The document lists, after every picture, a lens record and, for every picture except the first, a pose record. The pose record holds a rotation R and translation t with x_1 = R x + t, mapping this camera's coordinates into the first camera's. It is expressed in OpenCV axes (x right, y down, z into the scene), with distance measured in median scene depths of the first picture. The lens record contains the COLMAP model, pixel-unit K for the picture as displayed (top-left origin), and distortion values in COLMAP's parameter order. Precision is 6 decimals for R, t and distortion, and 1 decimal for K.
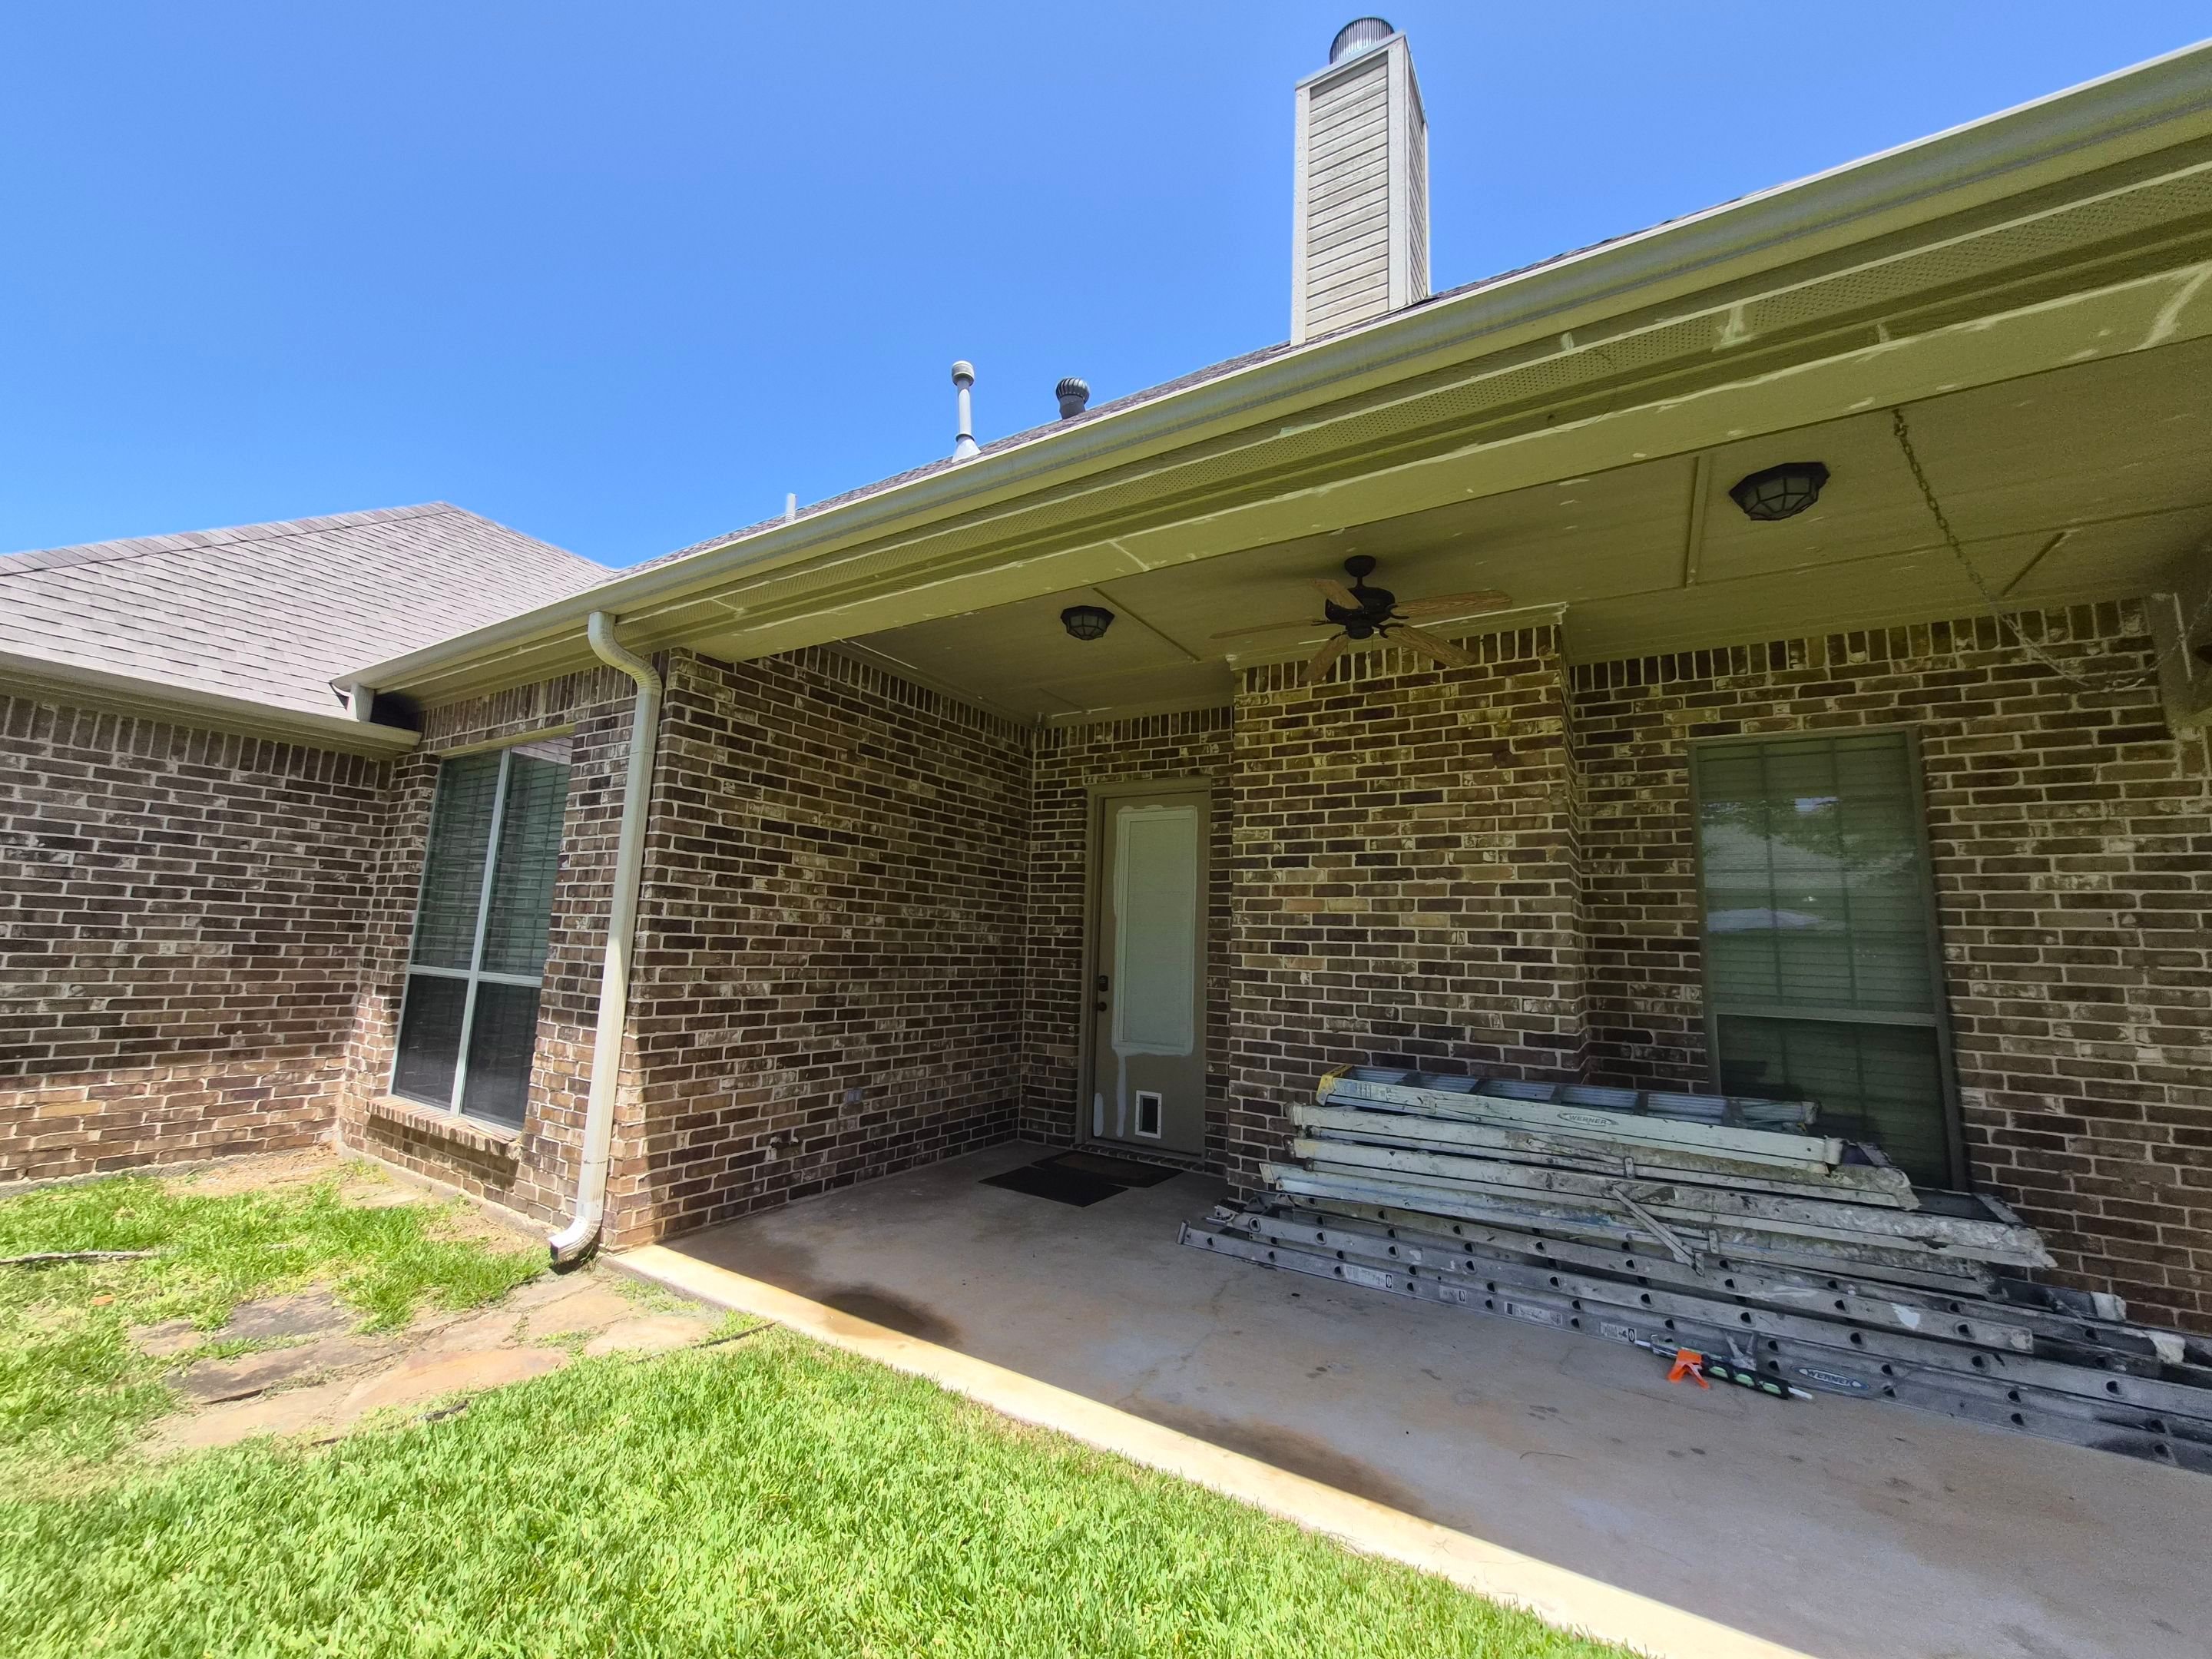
lens RADIAL K [[872.6, 0, 1106.9], [0, 872.6, 829.9], [0, 0, 1]] dist [-0.001656, 0.000519]
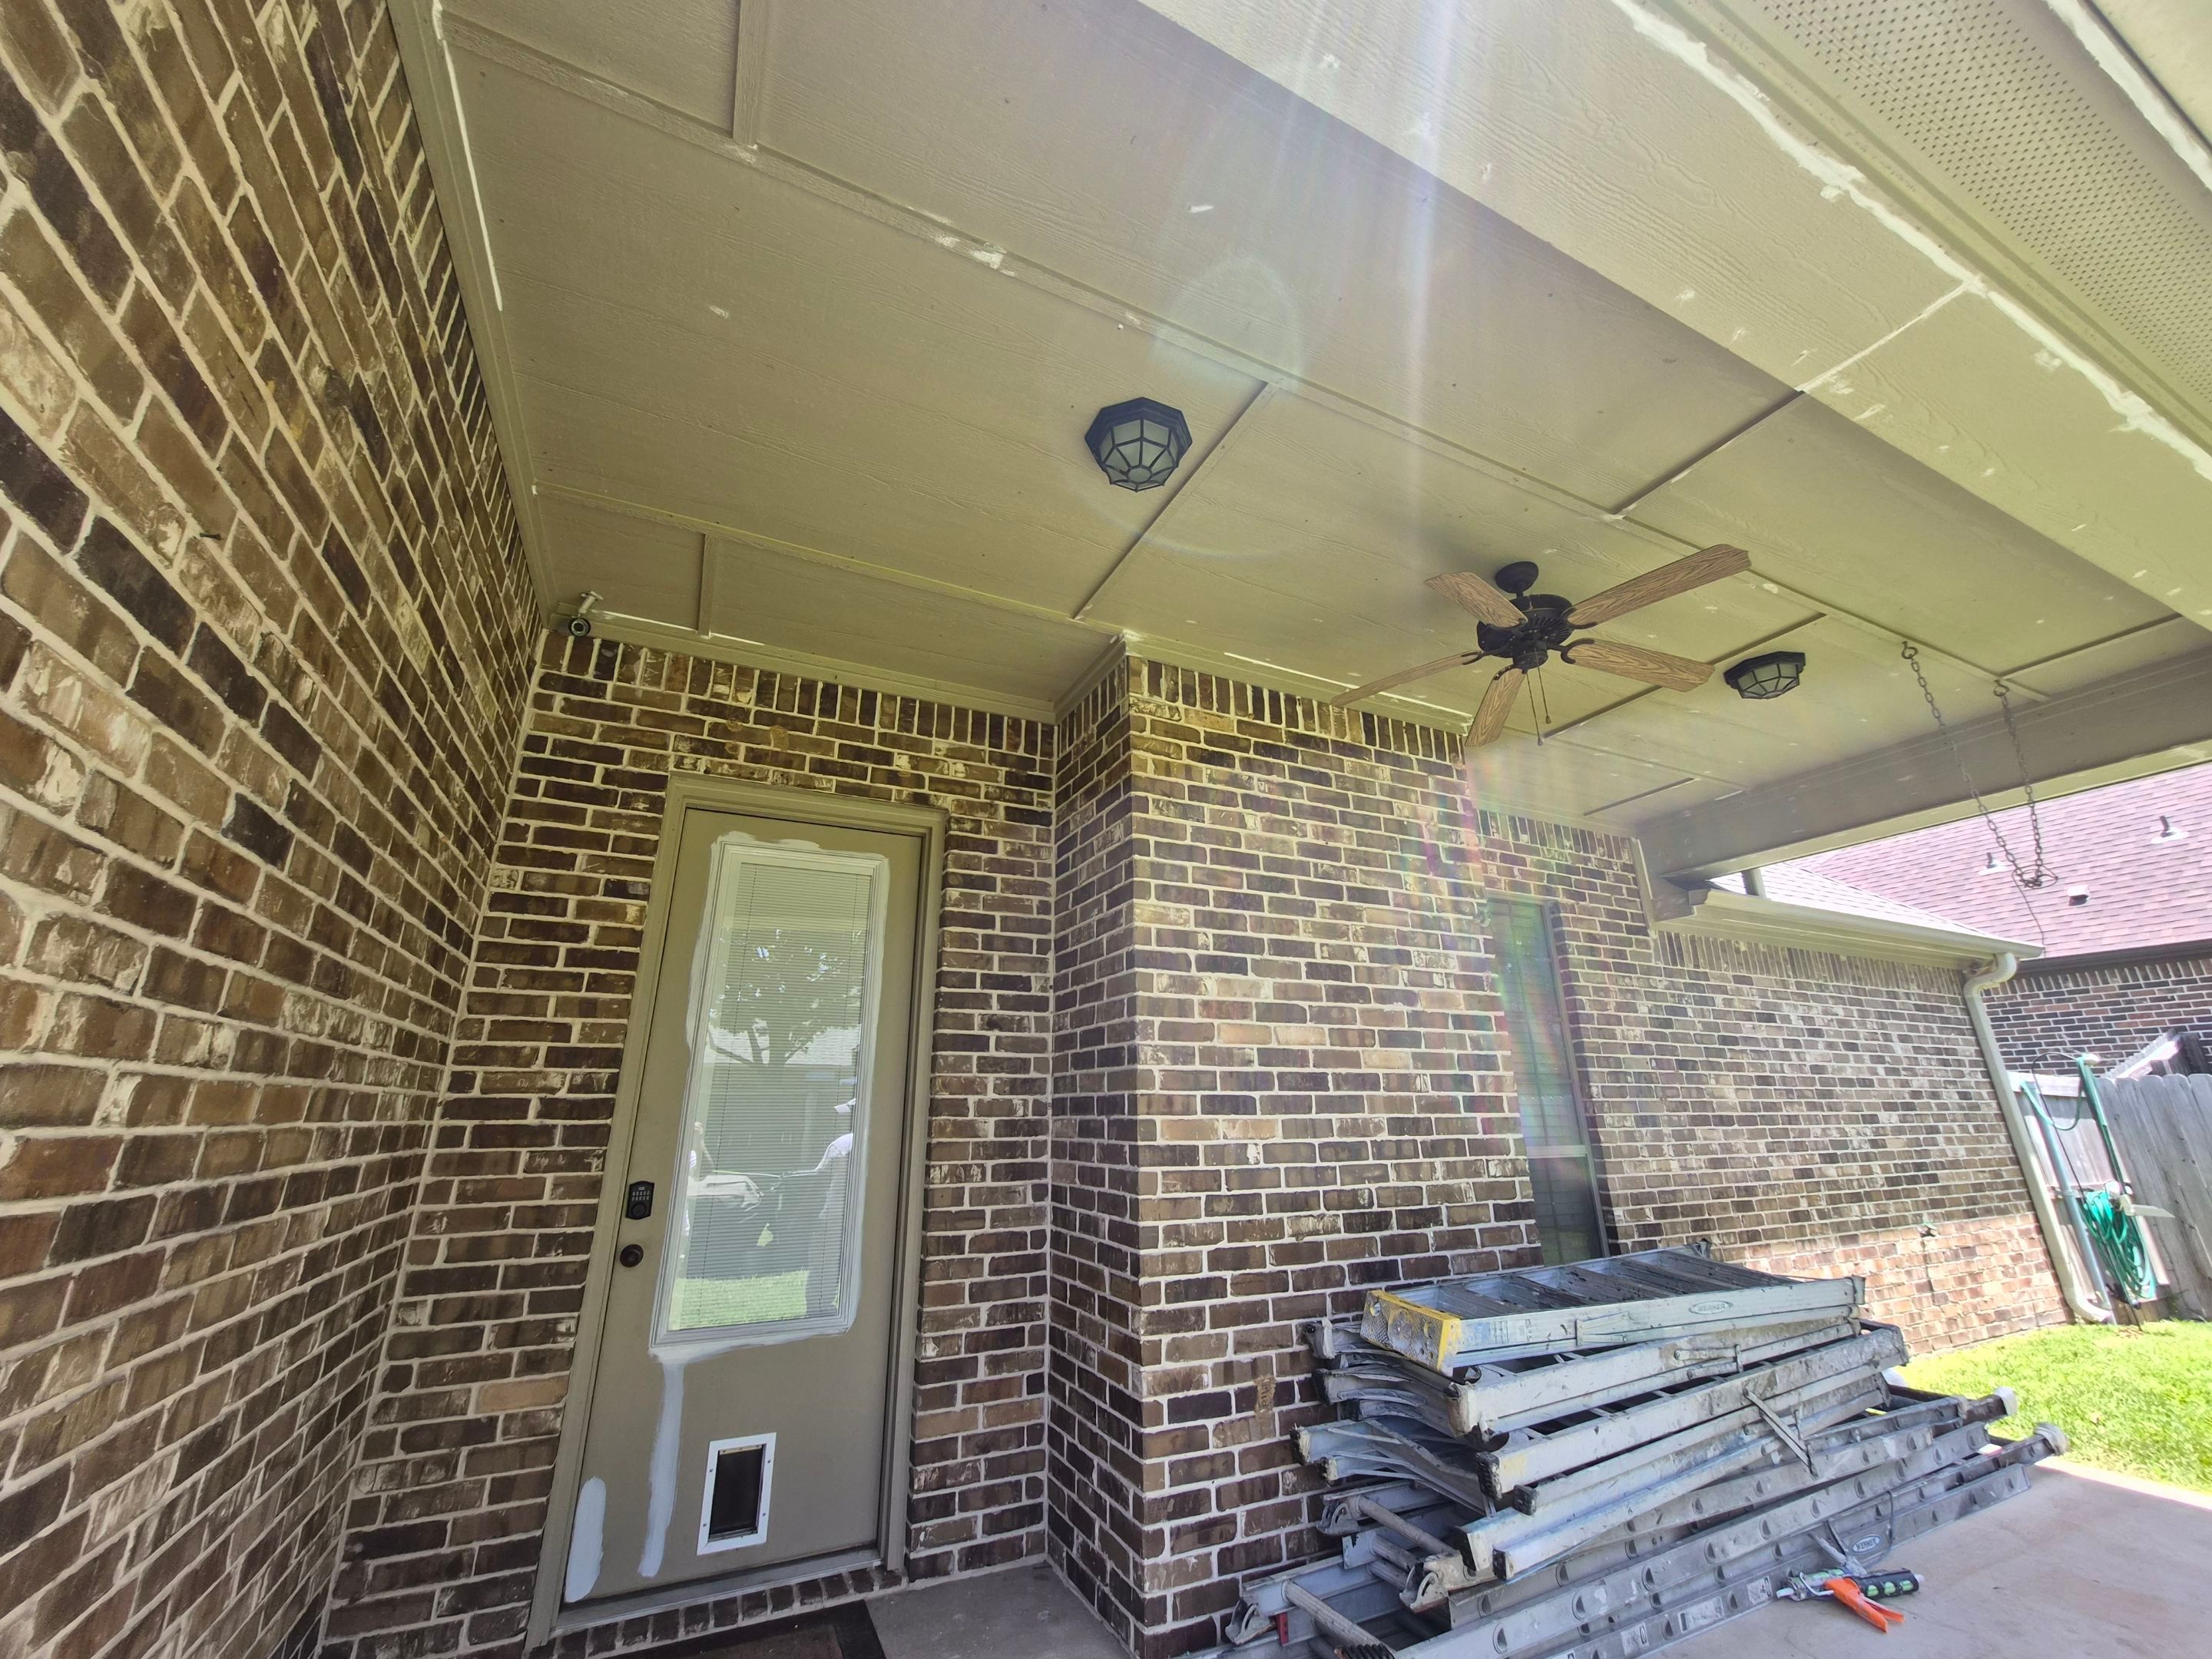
lens RADIAL K [[872.6, 0, 1106.7], [0, 872.6, 825.5], [0, 0, 1]] dist [-0.001656, 0.000519]
pose [[0.540932, 0.228382, 0.809466, -0.384974], [-0.087974, 0.972512, -0.215594, 0.084780], [-0.836453, 0.045410, 0.546154, 0.731487]]
